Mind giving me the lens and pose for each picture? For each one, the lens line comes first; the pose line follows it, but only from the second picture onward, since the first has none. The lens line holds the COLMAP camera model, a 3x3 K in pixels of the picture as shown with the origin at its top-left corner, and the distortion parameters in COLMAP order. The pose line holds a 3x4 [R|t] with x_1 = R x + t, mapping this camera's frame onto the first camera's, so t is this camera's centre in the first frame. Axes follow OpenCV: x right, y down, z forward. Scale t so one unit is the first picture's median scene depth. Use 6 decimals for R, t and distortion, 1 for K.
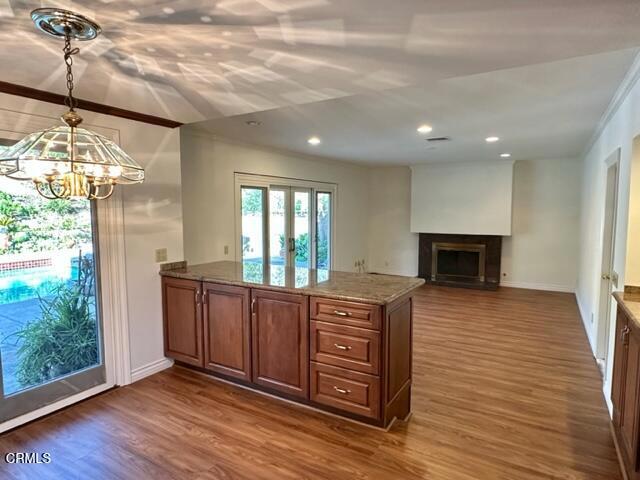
lens RADIAL K [[381.9, 0, 320.1], [0, 381.9, 241.7], [0, 0, 1]] dist [-0.001771, 0.003438]
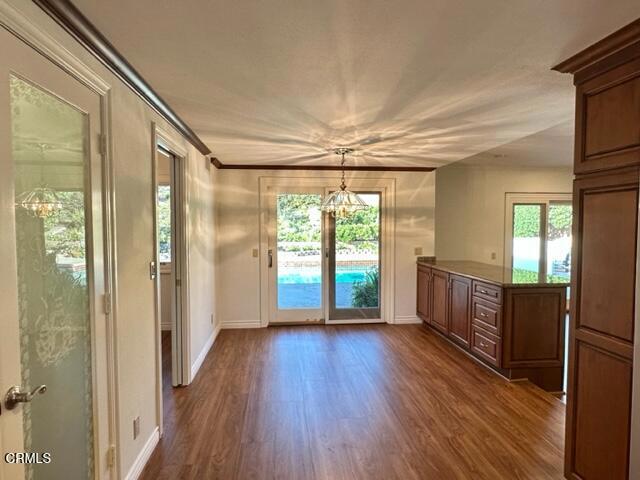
lens RADIAL K [[381.9, 0, 318.9], [0, 381.9, 240.8], [0, 0, 1]] dist [-0.001771, 0.003438]
pose [[0.605009, 0.035649, -0.795421, 0.856787], [-0.069646, 0.997538, -0.008266, 0.047515], [0.793167, 0.060399, 0.606002, -0.432480]]
